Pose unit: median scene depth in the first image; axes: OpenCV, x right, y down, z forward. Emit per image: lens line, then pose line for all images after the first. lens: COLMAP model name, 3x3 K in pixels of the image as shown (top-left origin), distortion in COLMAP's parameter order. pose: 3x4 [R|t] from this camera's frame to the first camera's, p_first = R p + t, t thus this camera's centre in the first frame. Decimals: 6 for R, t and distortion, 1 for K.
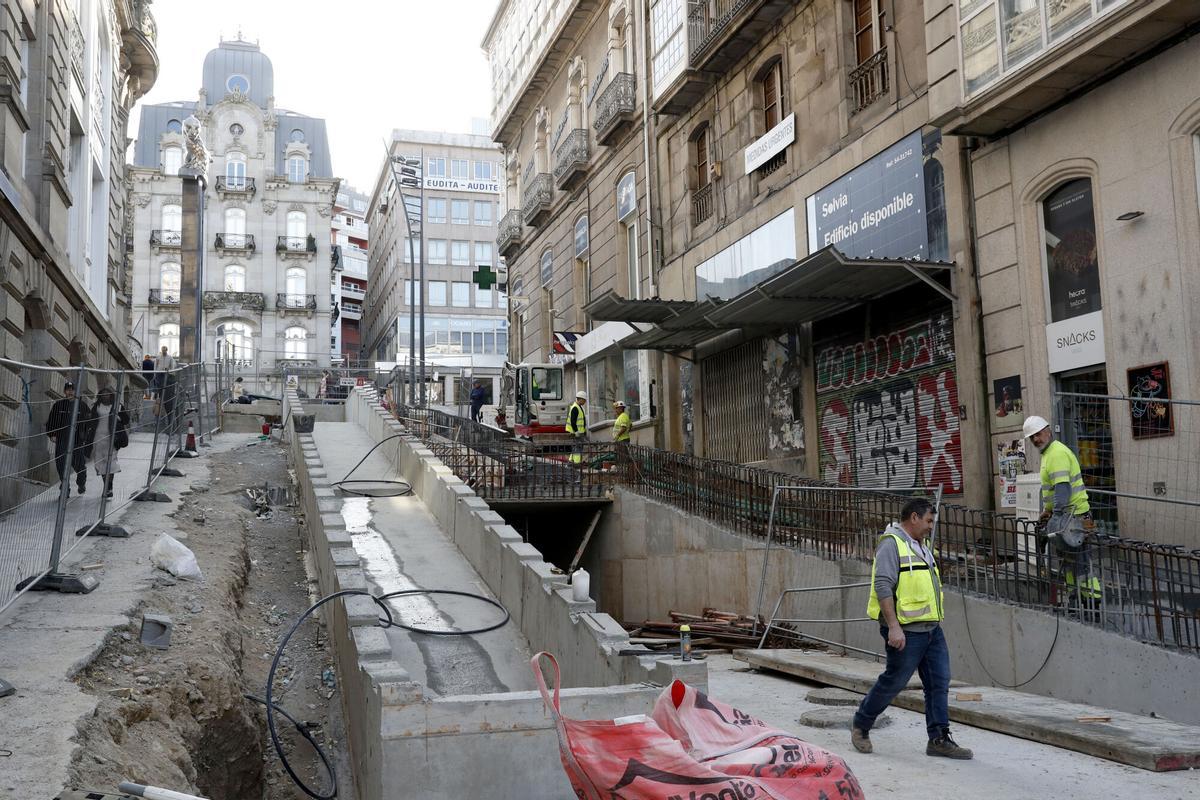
lens RADIAL K [[1189.8, 0, 599.9], [0, 1189.8, 416.2], [0, 0, 1]] dist [-0.061401, 0.169363]
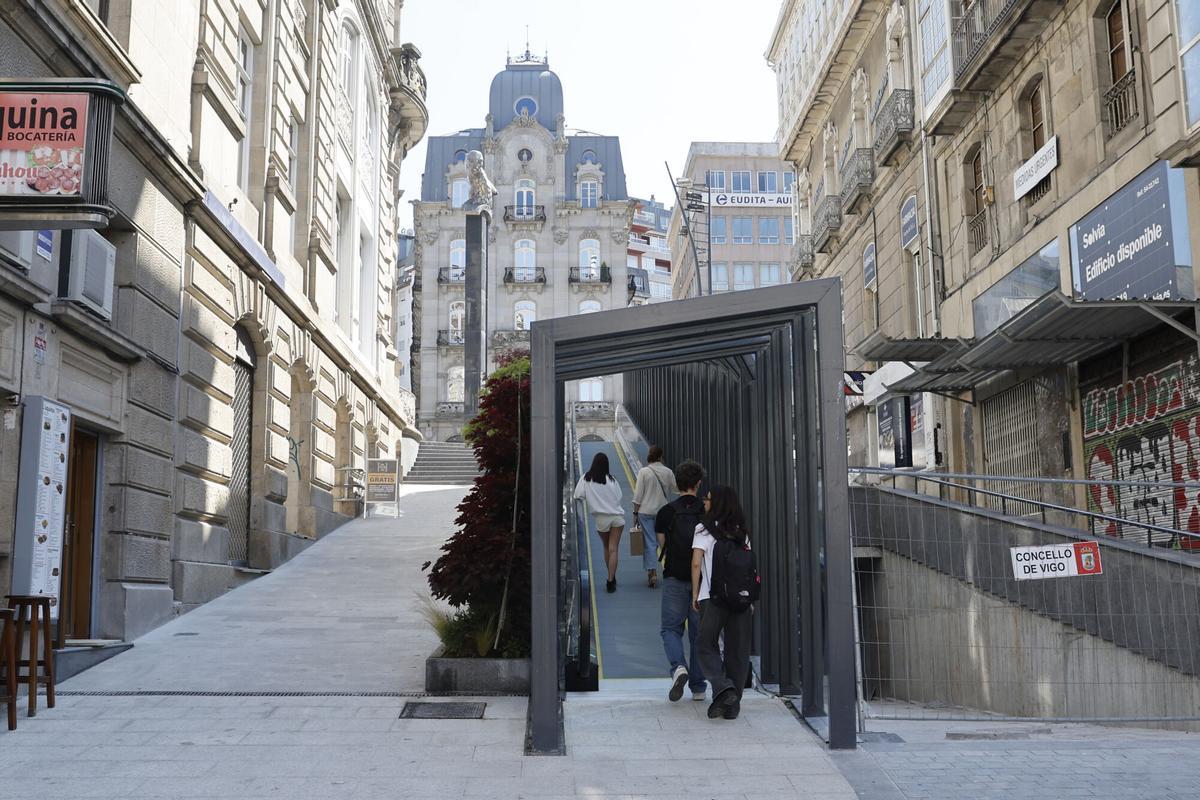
lens RADIAL K [[1415.0, 0, 600.0], [0, 1415.0, 400.0], [0, 0, 1]] dist [-0.072072, 0.002169]
pose [[0.965763, -0.024439, -0.258274, 0.076474], [0.013775, 0.998979, -0.043019, -0.006059], [0.259061, 0.037988, 0.965113, -0.109117]]
